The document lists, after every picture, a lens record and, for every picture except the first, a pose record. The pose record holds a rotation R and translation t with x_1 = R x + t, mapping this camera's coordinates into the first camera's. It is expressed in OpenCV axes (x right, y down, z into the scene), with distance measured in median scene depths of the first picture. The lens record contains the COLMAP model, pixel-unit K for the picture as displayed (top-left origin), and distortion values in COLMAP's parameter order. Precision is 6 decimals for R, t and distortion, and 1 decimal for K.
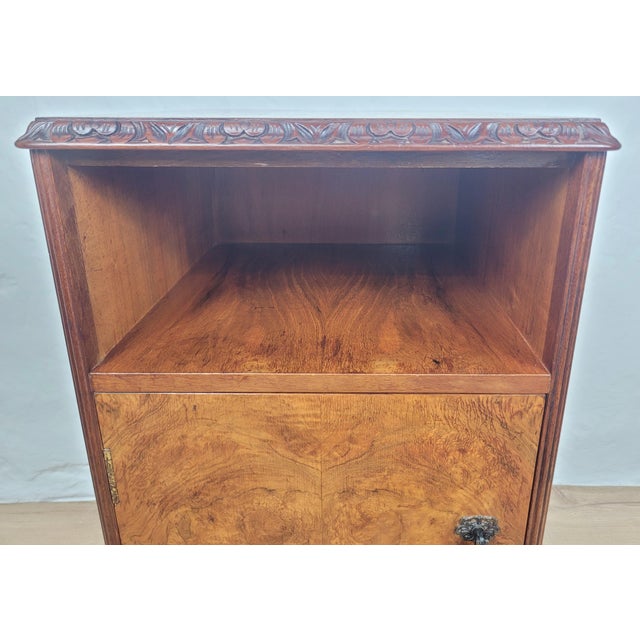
lens RADIAL K [[521.1, 0, 346.2], [0, 521.1, 284.1], [0, 0, 1]] dist [0.011071, 0.001056]
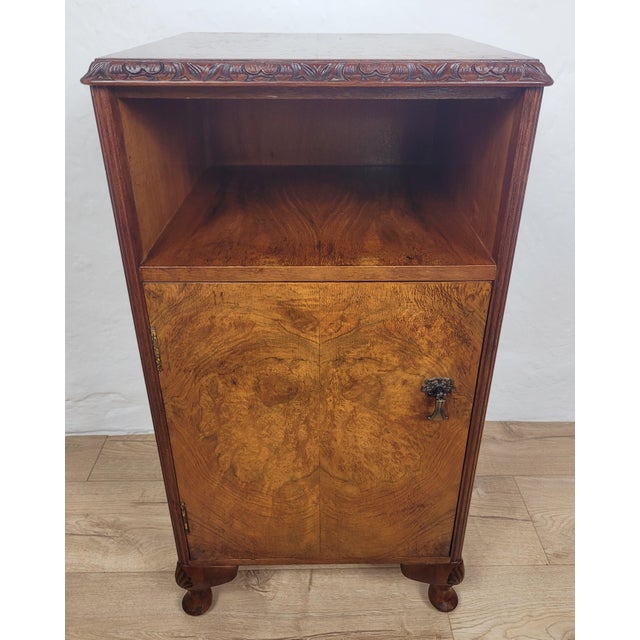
lens RADIAL K [[570.6, 0, 330.6], [0, 570.6, 317.3], [0, 0, 1]] dist [0.009874, -0.004424]
pose [[0.999805, -0.008640, 0.017755, -0.045912], [0.005409, 0.984640, 0.174513, 0.048258], [-0.018990, -0.174383, 0.984495, -0.399359]]
